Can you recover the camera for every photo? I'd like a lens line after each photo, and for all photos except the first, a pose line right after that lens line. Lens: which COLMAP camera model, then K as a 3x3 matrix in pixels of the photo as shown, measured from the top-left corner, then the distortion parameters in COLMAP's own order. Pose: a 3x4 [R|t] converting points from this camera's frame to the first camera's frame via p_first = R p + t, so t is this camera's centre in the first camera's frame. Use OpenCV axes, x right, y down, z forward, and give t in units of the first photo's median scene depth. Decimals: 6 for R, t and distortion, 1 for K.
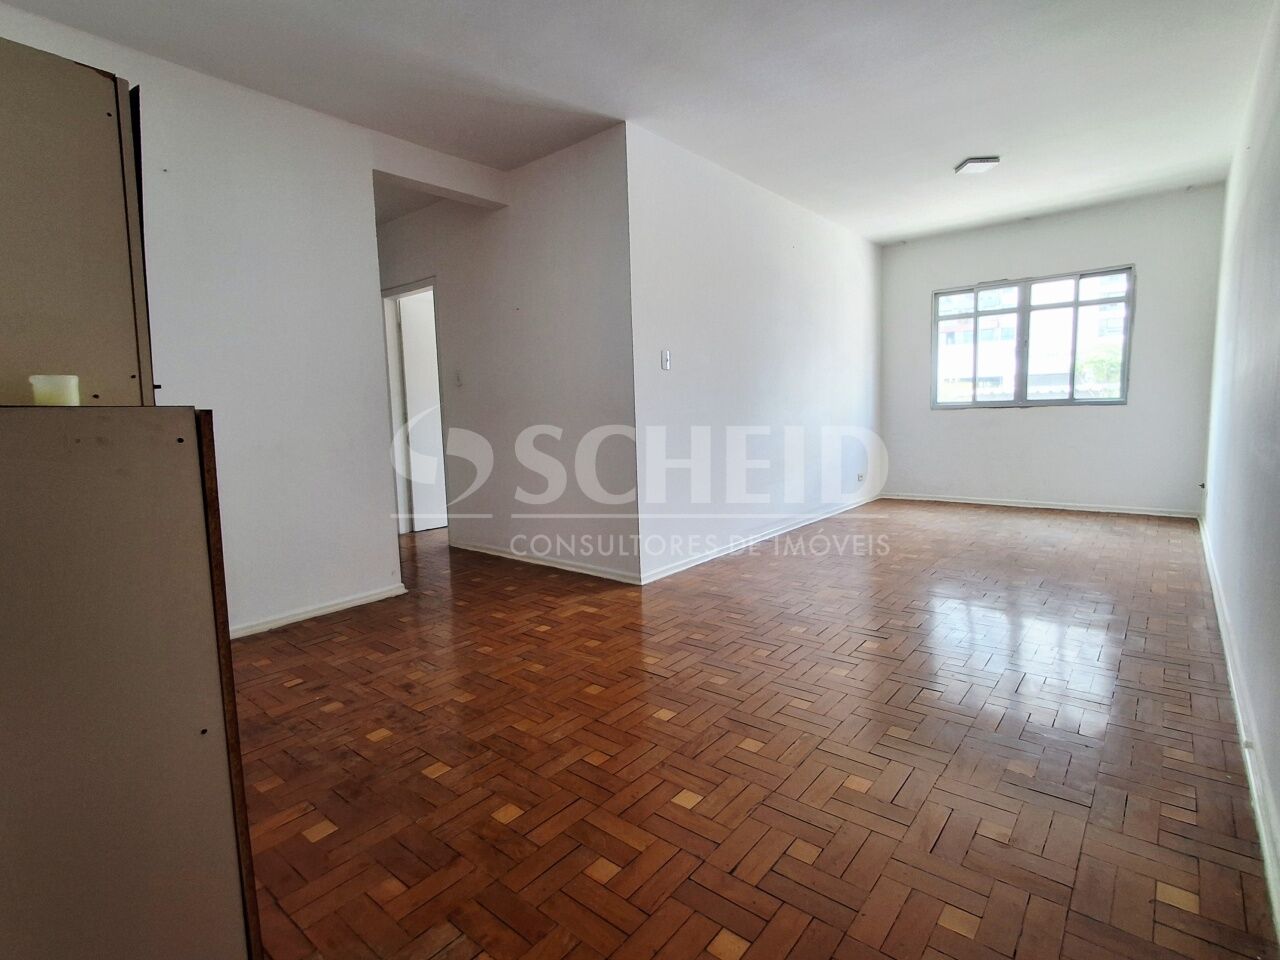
lens RADIAL K [[635.2, 0, 643.2], [0, 635.2, 481.9], [0, 0, 1]] dist [0.002321, 0.000082]
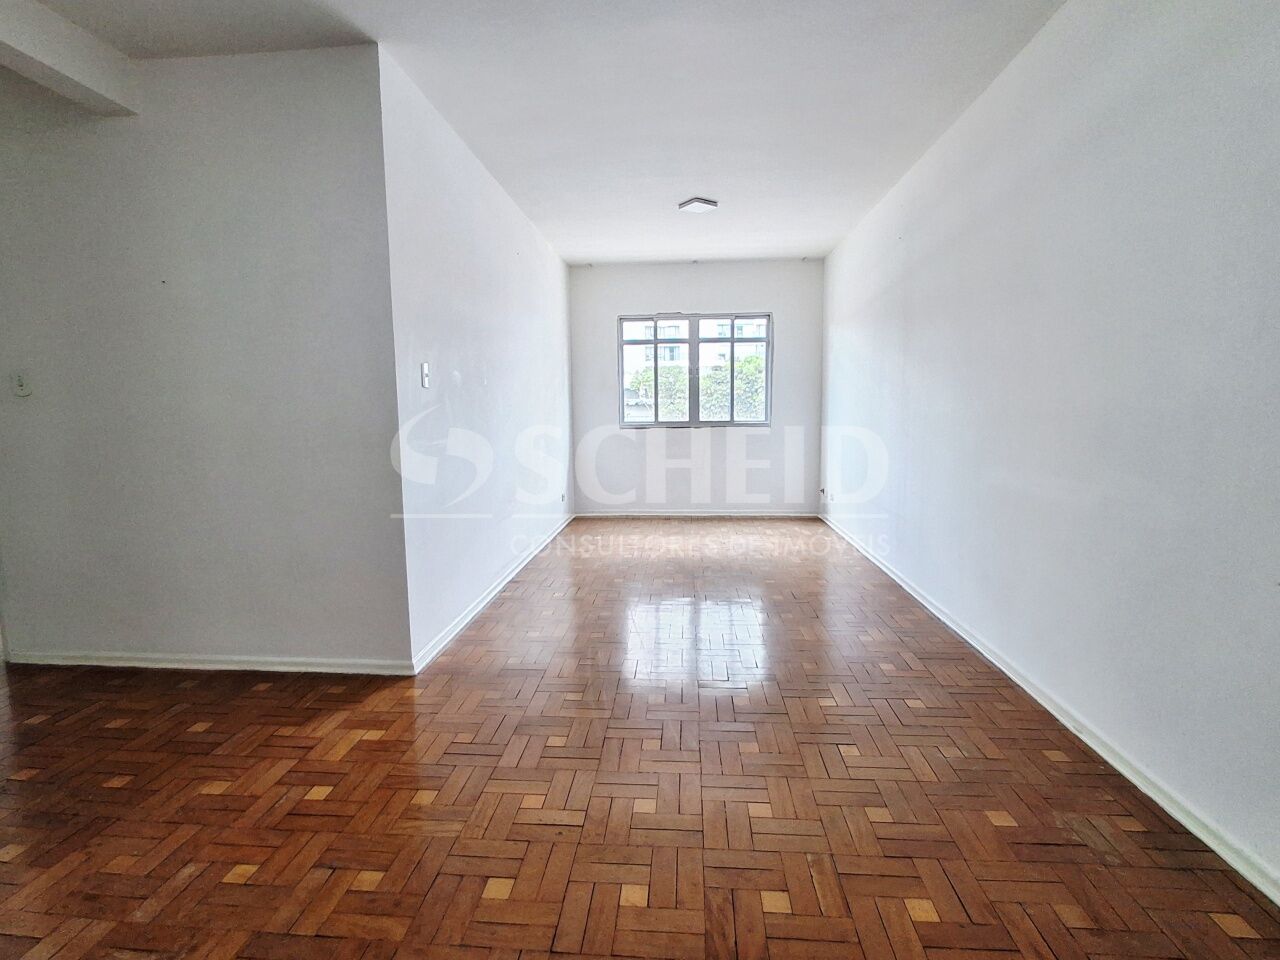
lens RADIAL K [[621.2, 0, 640.0], [0, 621.2, 480.0], [0, 0, 1]] dist [-0.003499, -0.000222]
pose [[0.816966, -0.046245, 0.574829, -0.212768], [0.051717, 0.998638, 0.006839, -0.063066], [-0.574362, 0.024141, 0.818245, 0.266960]]
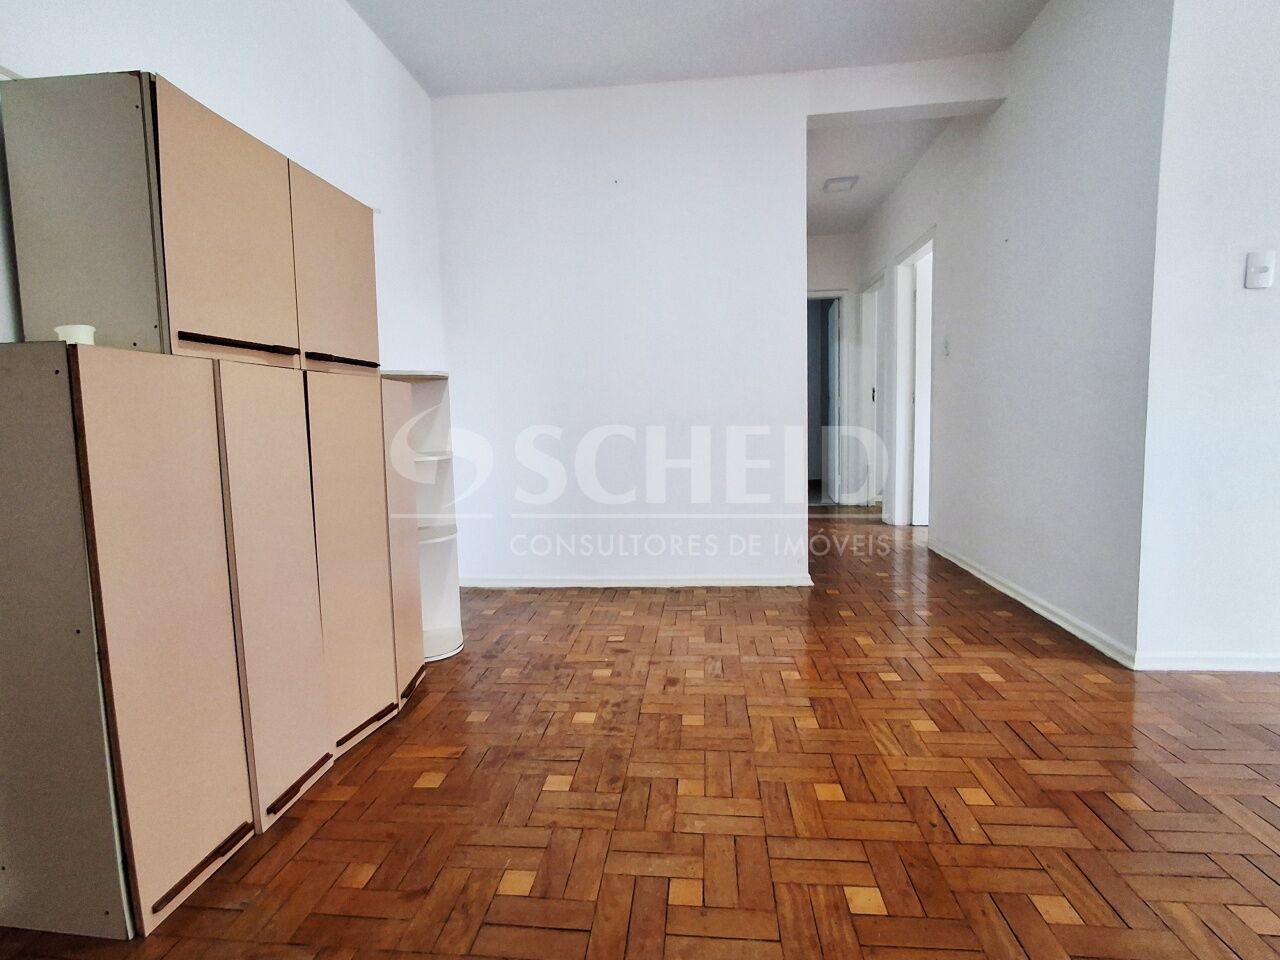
lens RADIAL K [[608.1, 0, 642.6], [0, 608.1, 479.2], [0, 0, 1]] dist [-0.001091, 0.000070]
pose [[0.558008, 0.093205, -0.824585, 0.205973], [-0.082072, 0.994999, 0.056928, -0.005952], [0.825767, 0.035909, 0.562867, 0.337535]]
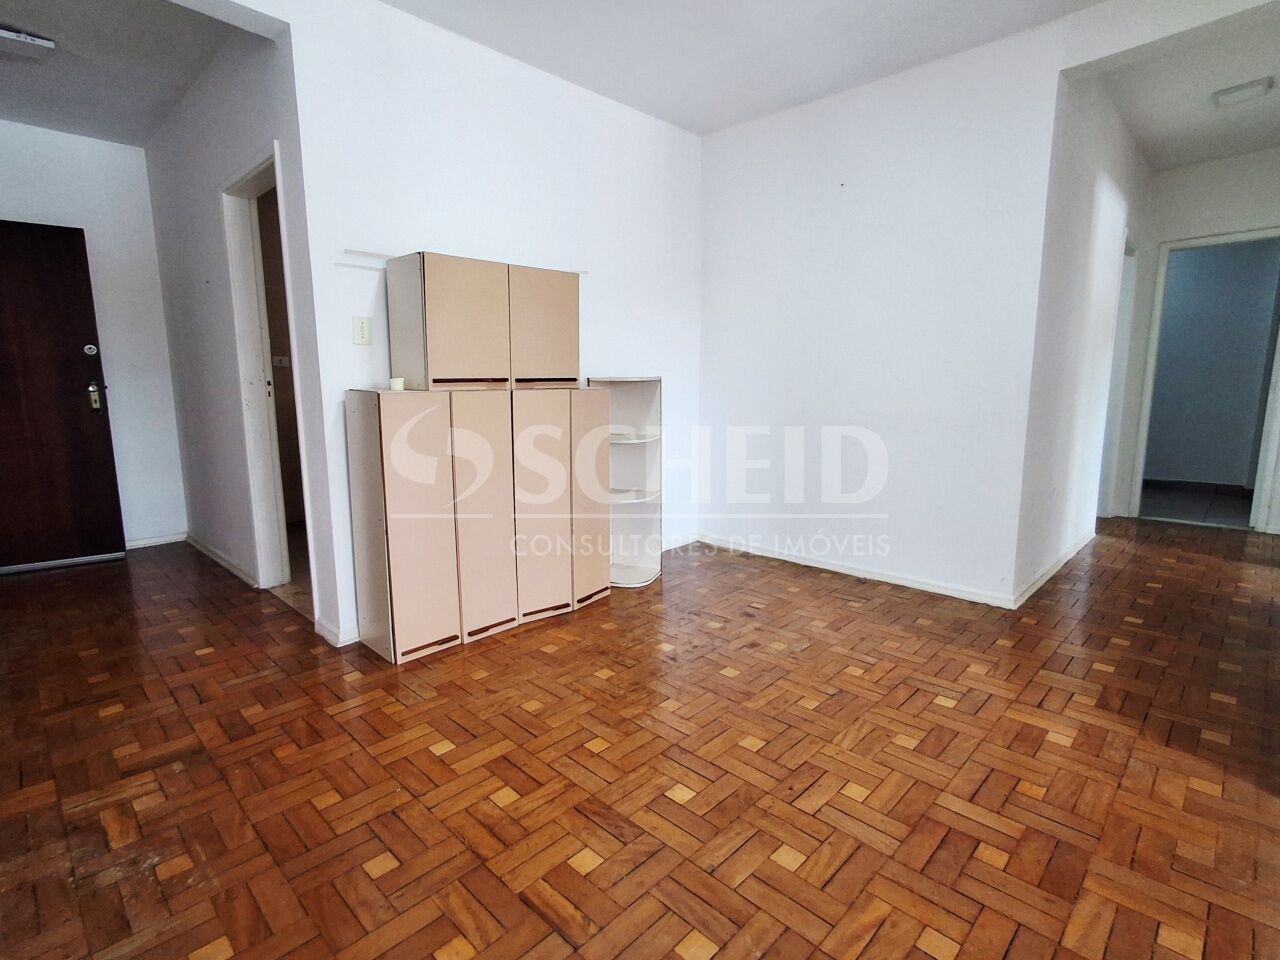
lens RADIAL K [[635.2, 0, 643.2], [0, 635.2, 481.9], [0, 0, 1]] dist [0.002321, 0.000082]
pose [[-0.082161, 0.188207, -0.978687, 0.467081], [-0.105951, 0.974792, 0.196353, -0.102226], [0.990971, 0.119825, -0.060149, 0.605452]]
